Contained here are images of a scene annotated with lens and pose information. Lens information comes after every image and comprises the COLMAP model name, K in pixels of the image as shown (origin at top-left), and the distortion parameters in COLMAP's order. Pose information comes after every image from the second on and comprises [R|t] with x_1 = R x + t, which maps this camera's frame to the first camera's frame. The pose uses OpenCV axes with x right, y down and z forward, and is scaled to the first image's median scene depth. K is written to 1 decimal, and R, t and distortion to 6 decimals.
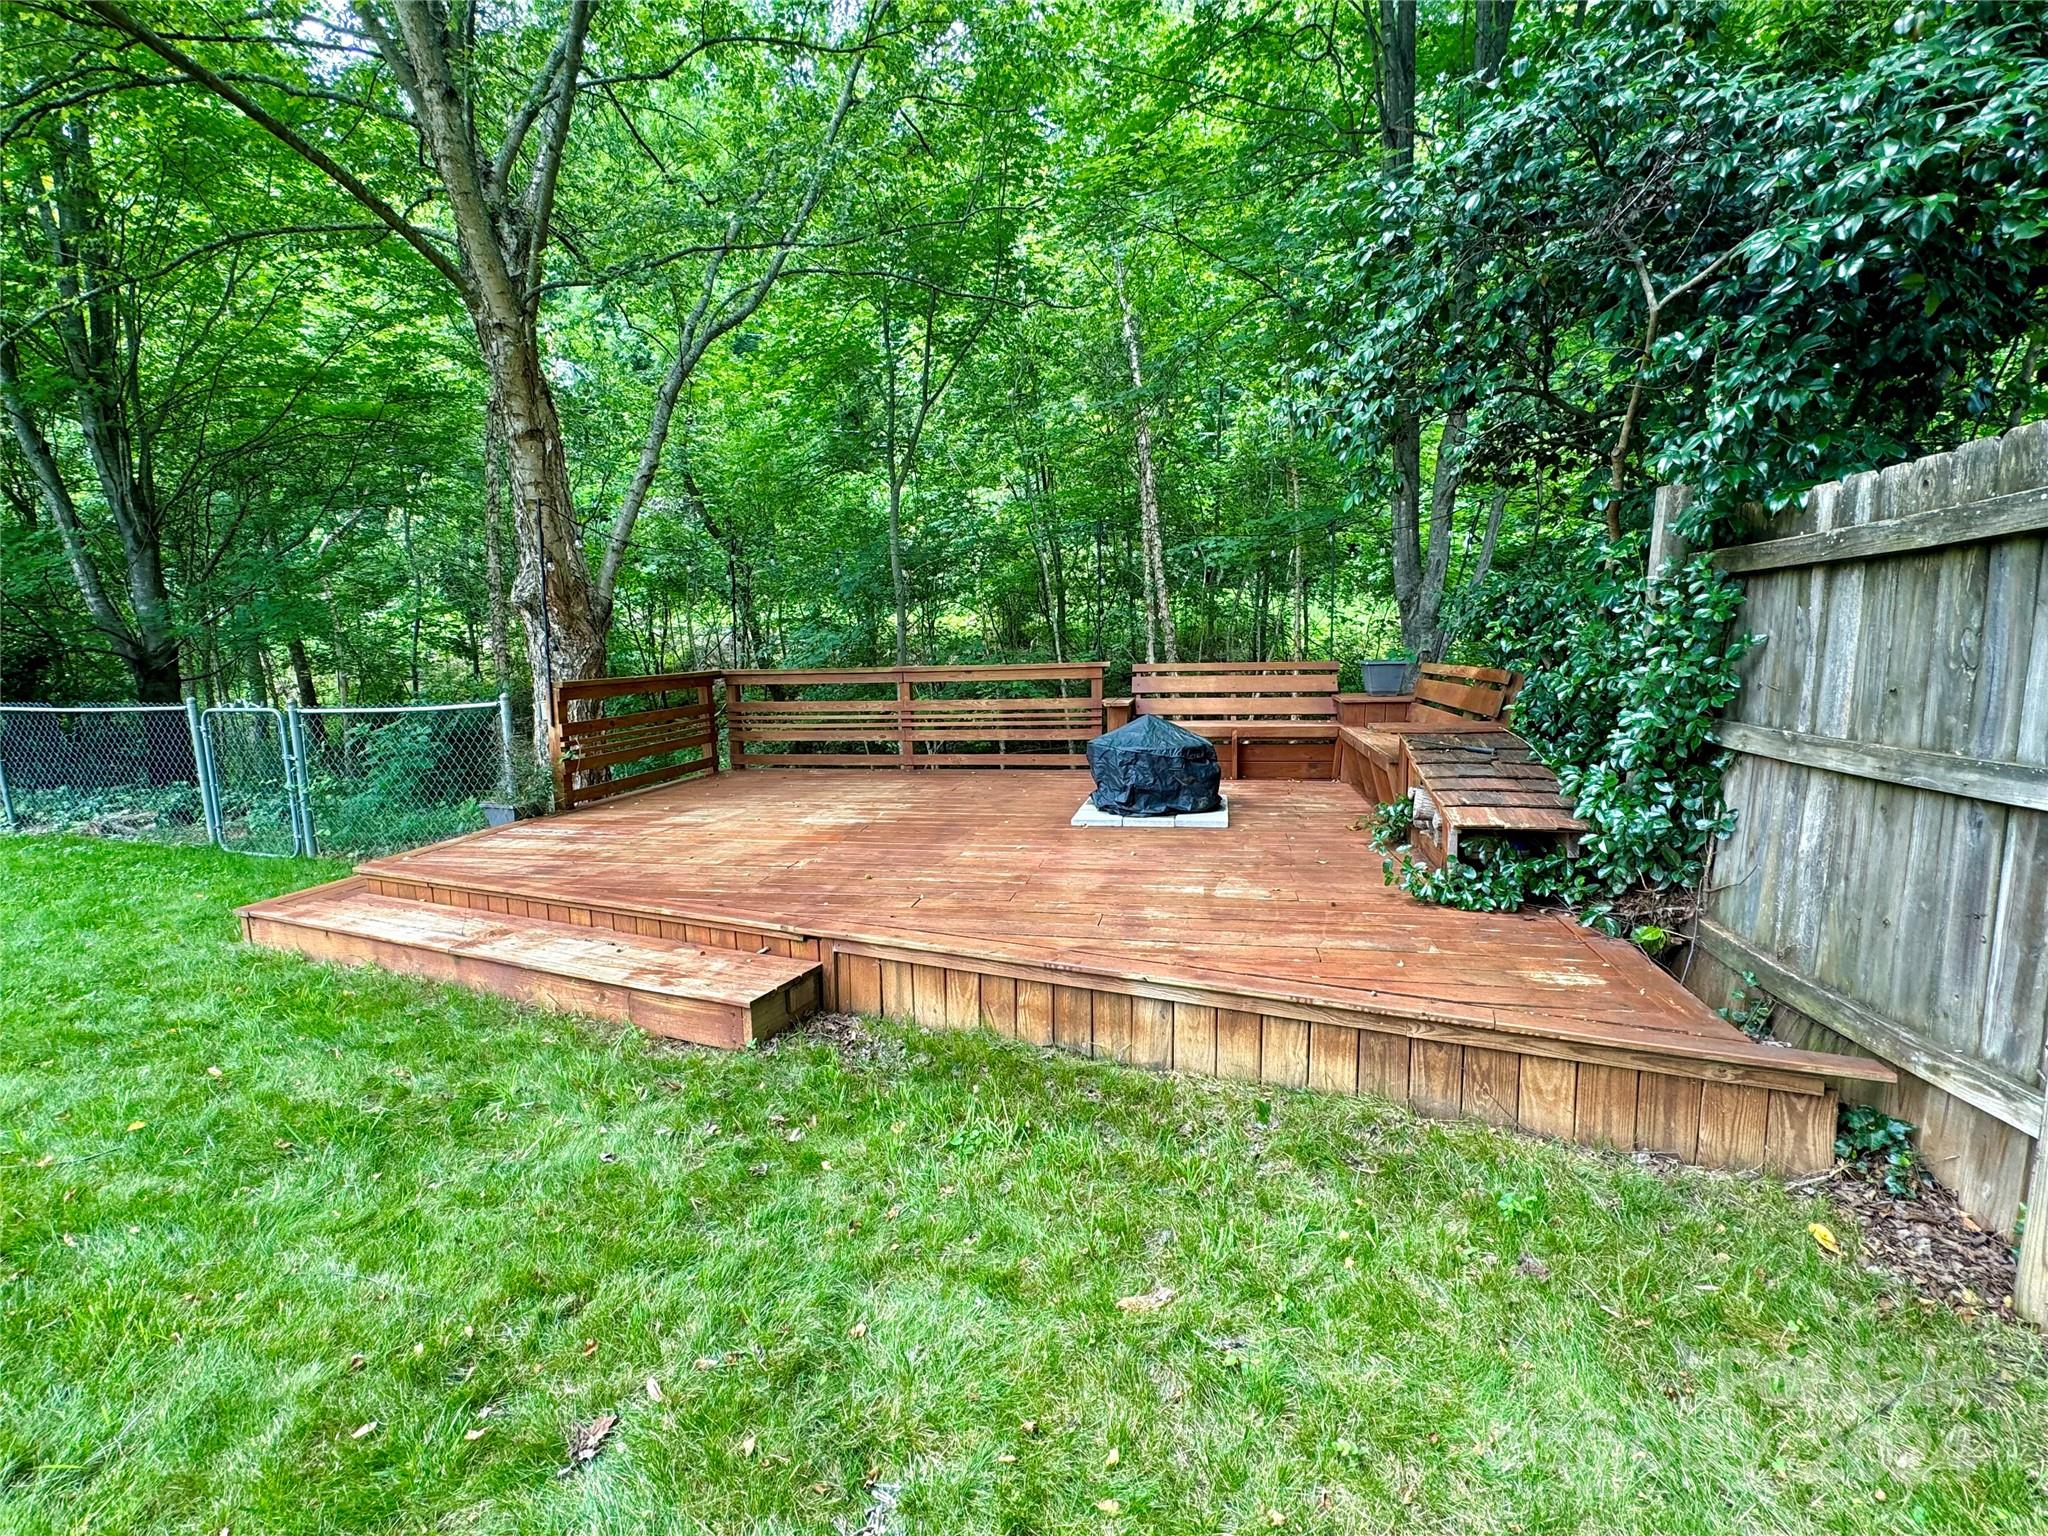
lens RADIAL K [[910.3, 0, 1023.8], [0, 910.3, 771.3], [0, 0, 1]] dist [-0.001329, 0.000103]
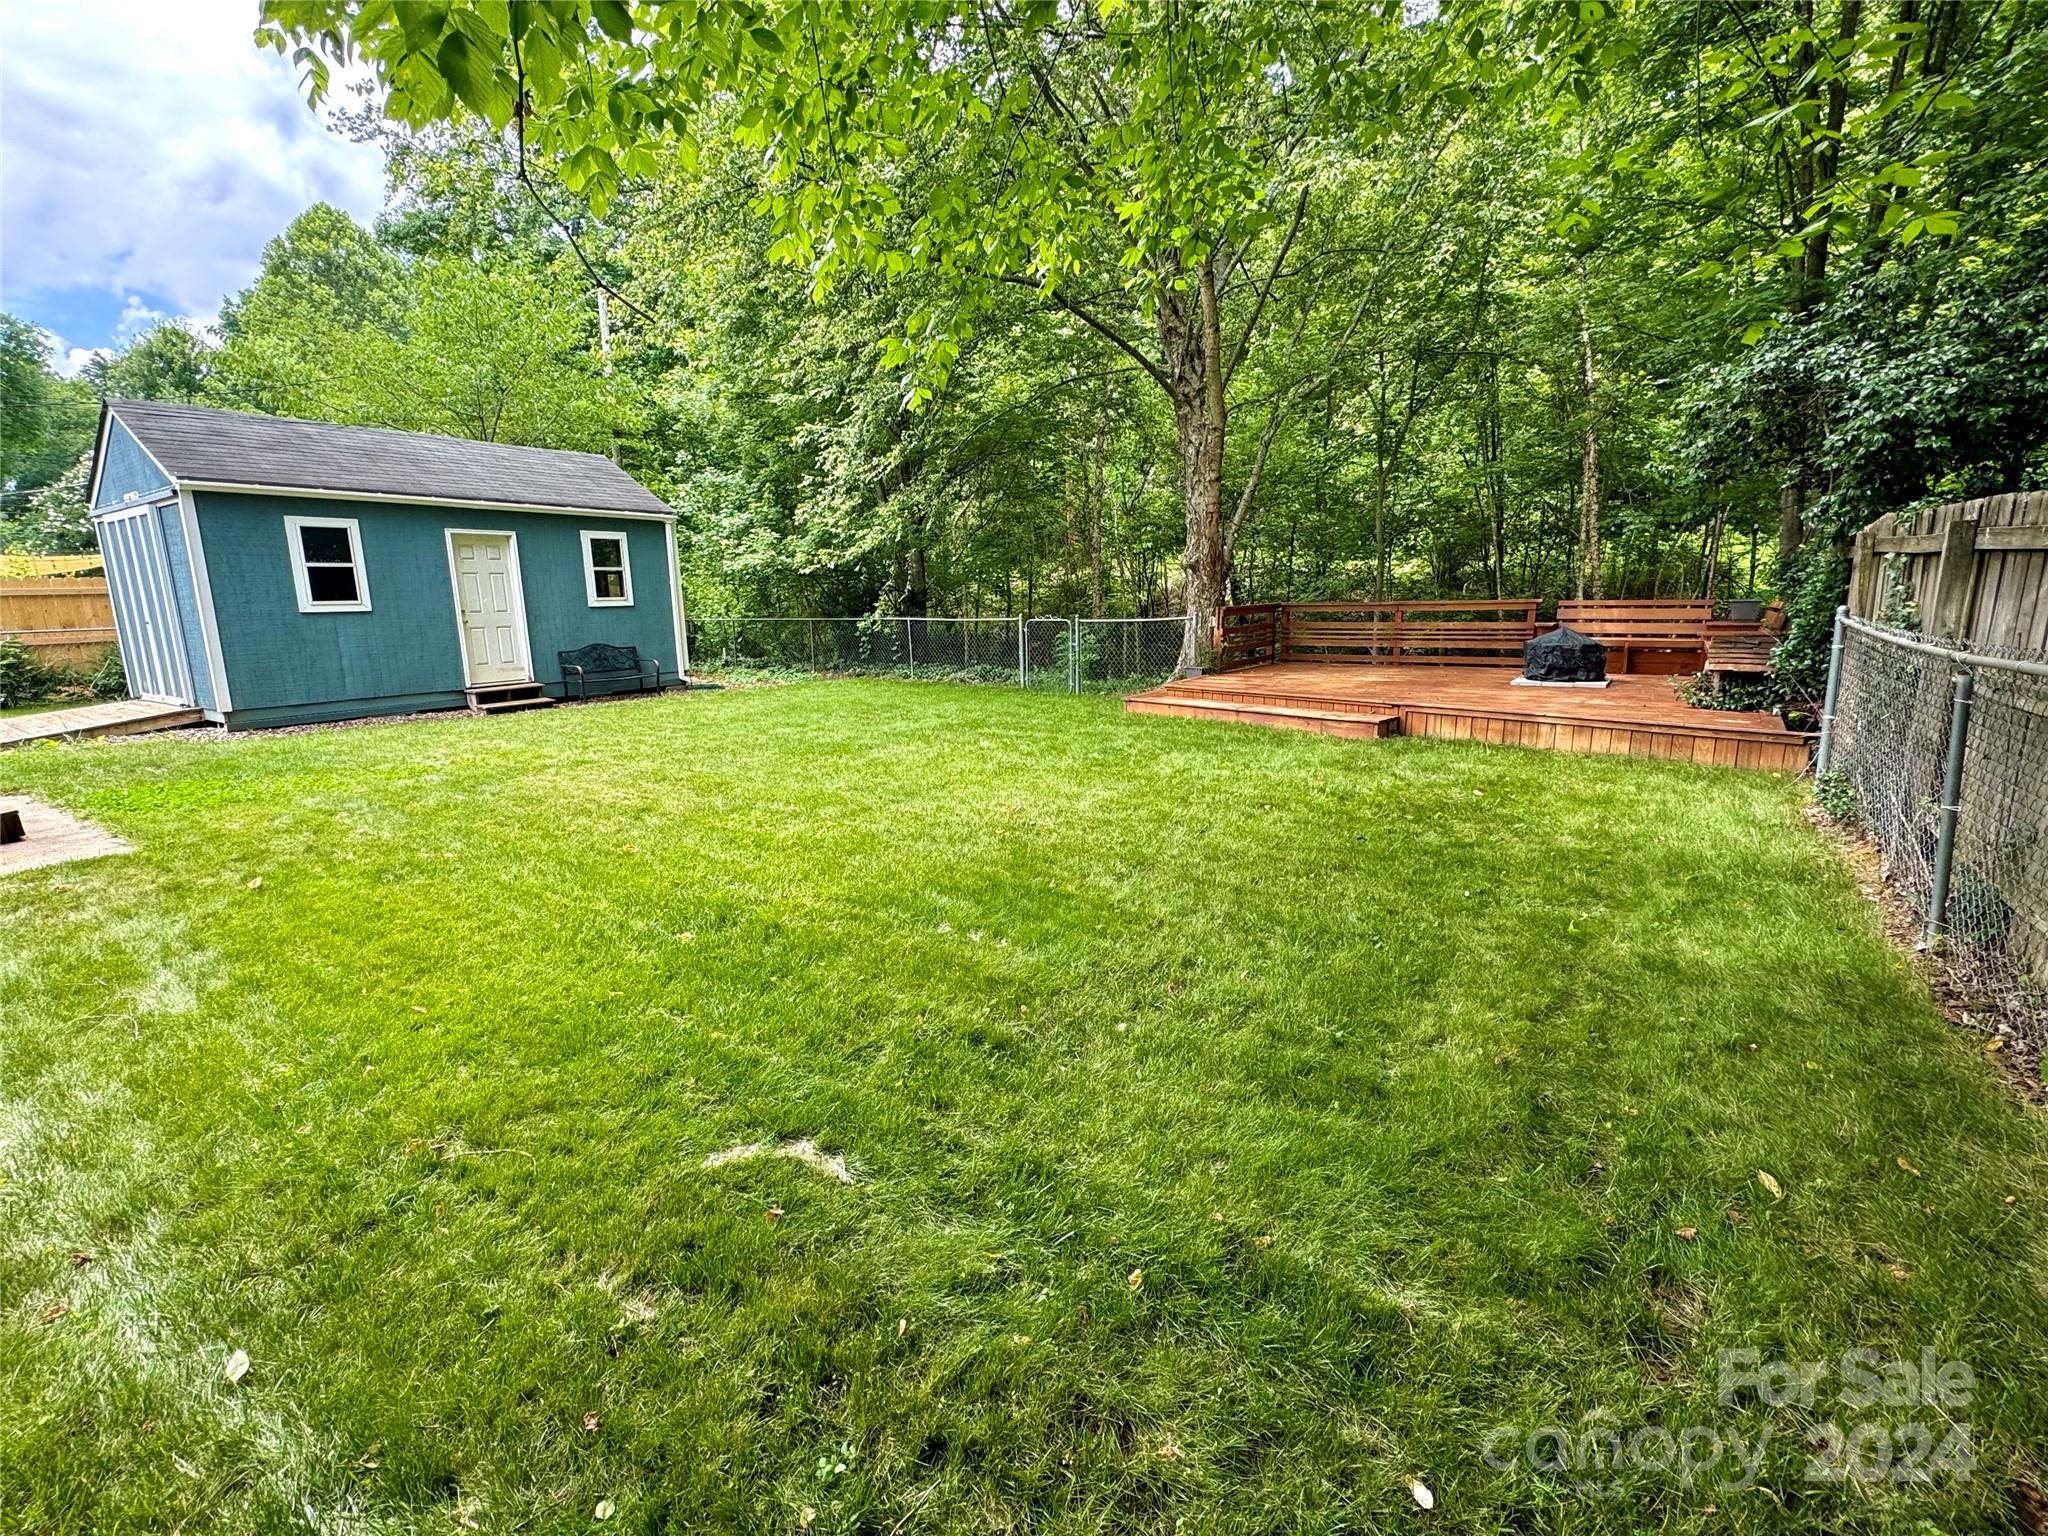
lens RADIAL K [[910.3, 0, 1018.1], [0, 910.3, 772.6], [0, 0, 1]] dist [-0.001329, 0.000103]
pose [[0.912007, 0.082524, -0.401788, -0.153658], [-0.056667, 0.995508, 0.075843, 0.227105], [0.406243, -0.046401, 0.912586, -1.676927]]
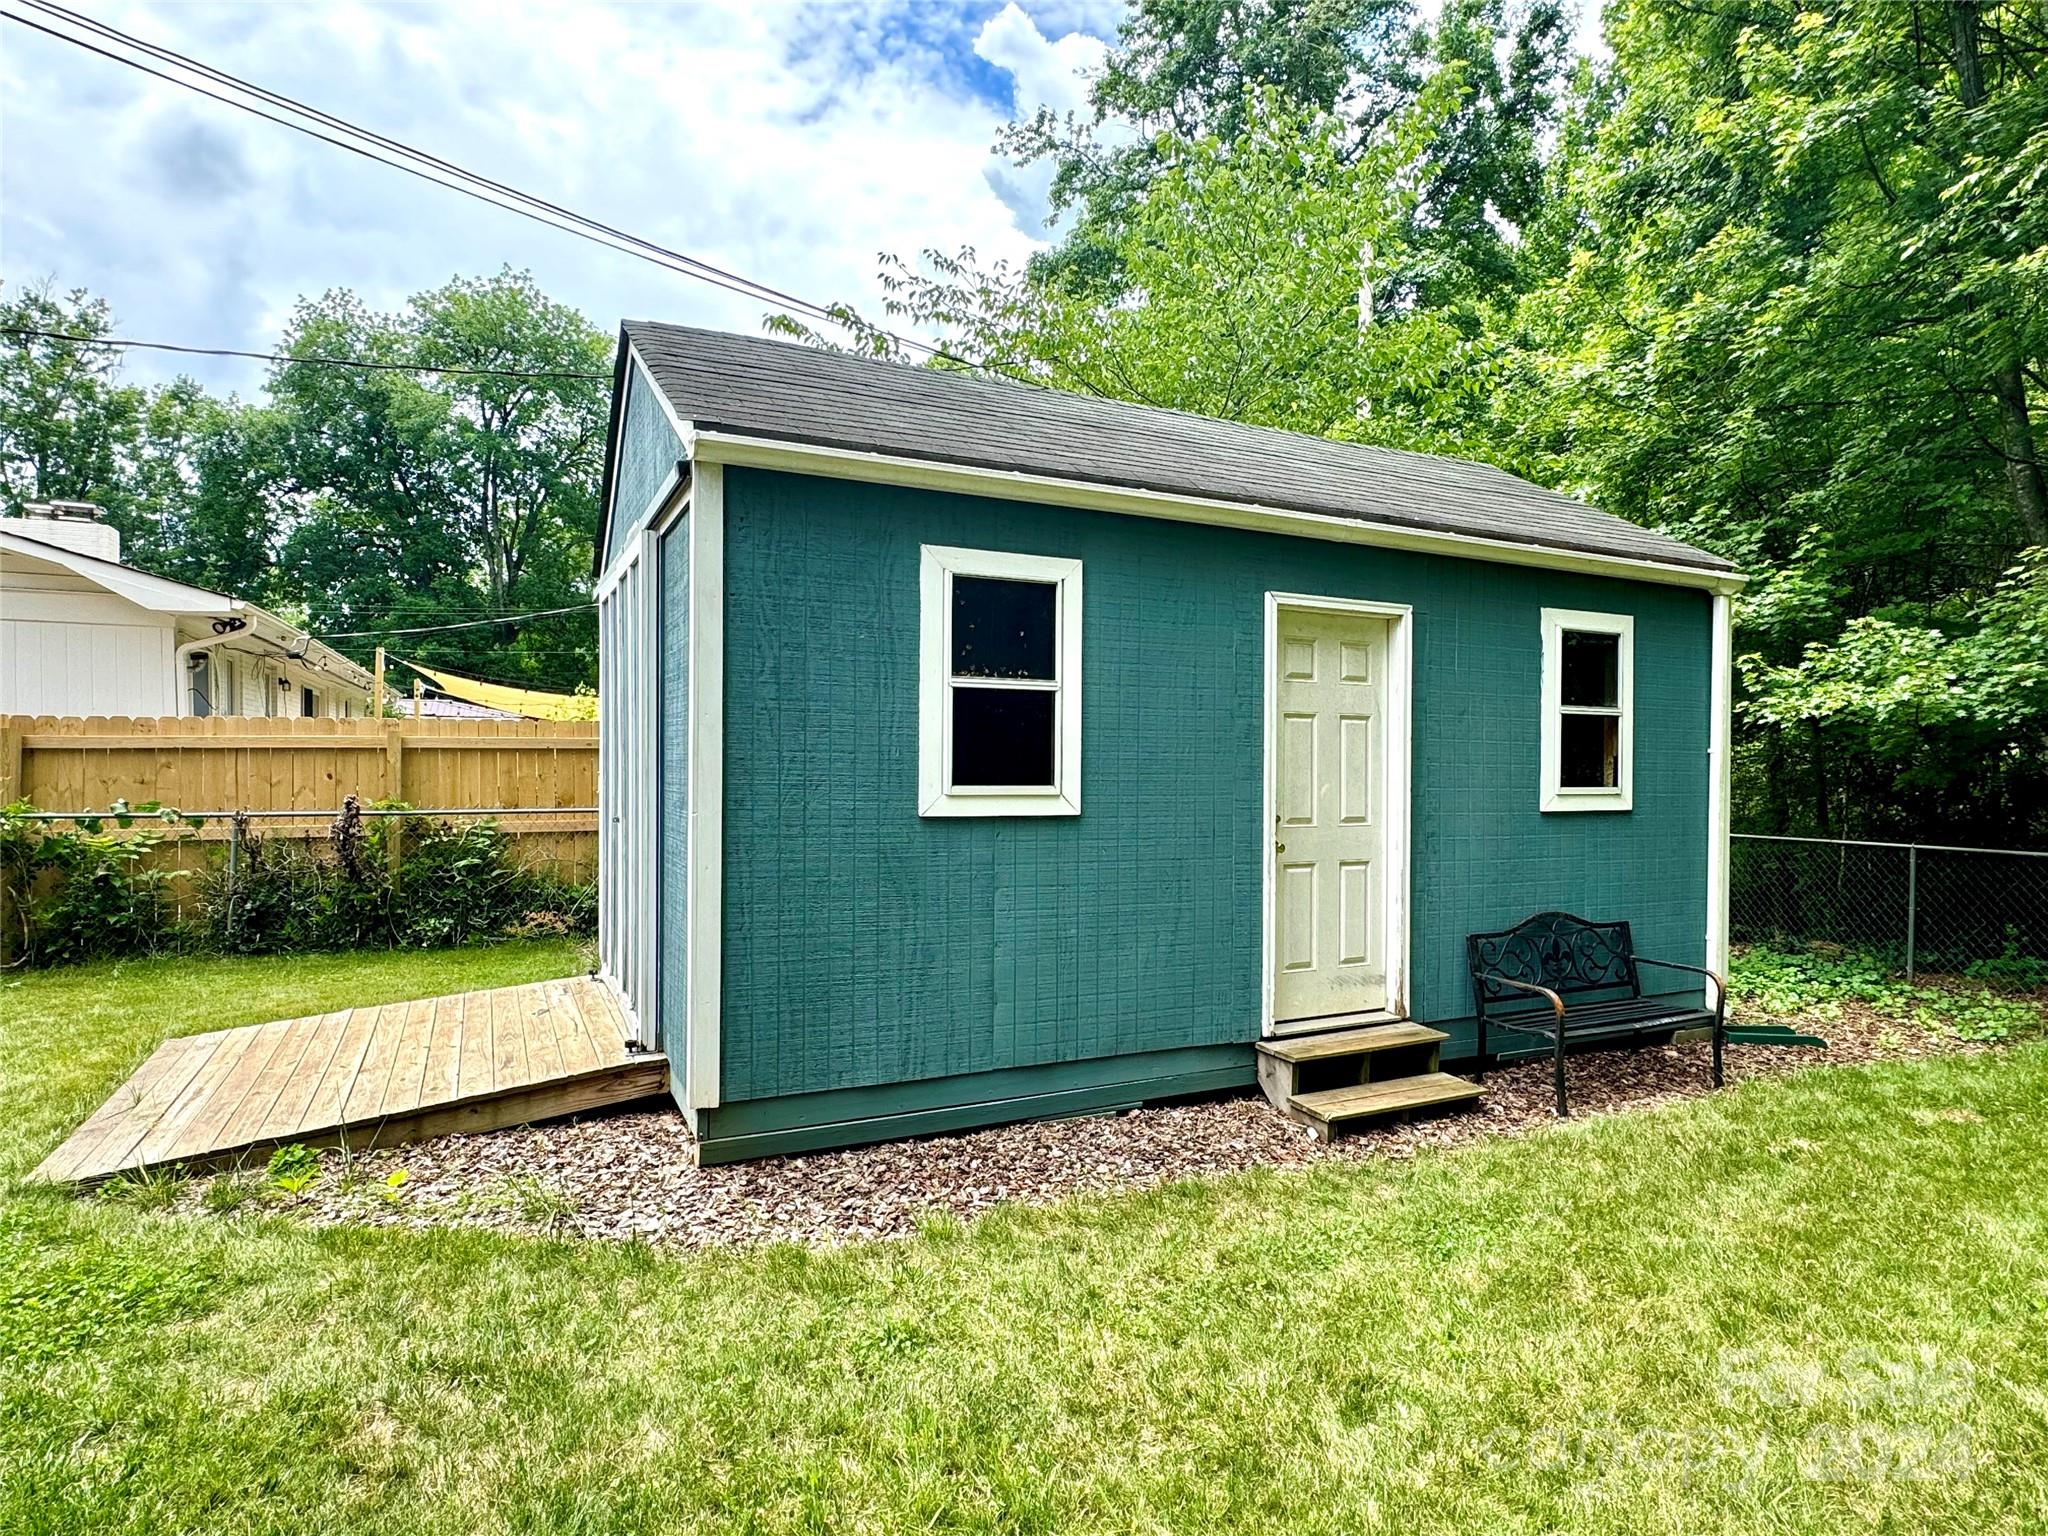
lens RADIAL K [[1117.9, 0, 1017.7], [0, 1117.9, 778.4], [0, 0, 1]] dist [-0.004080, 0.000125]
pose [[0.586655, 0.037383, -0.808974, -2.420911], [-0.133718, 0.989694, -0.051237, 0.073399], [0.798721, 0.138233, 0.585607, -0.560561]]
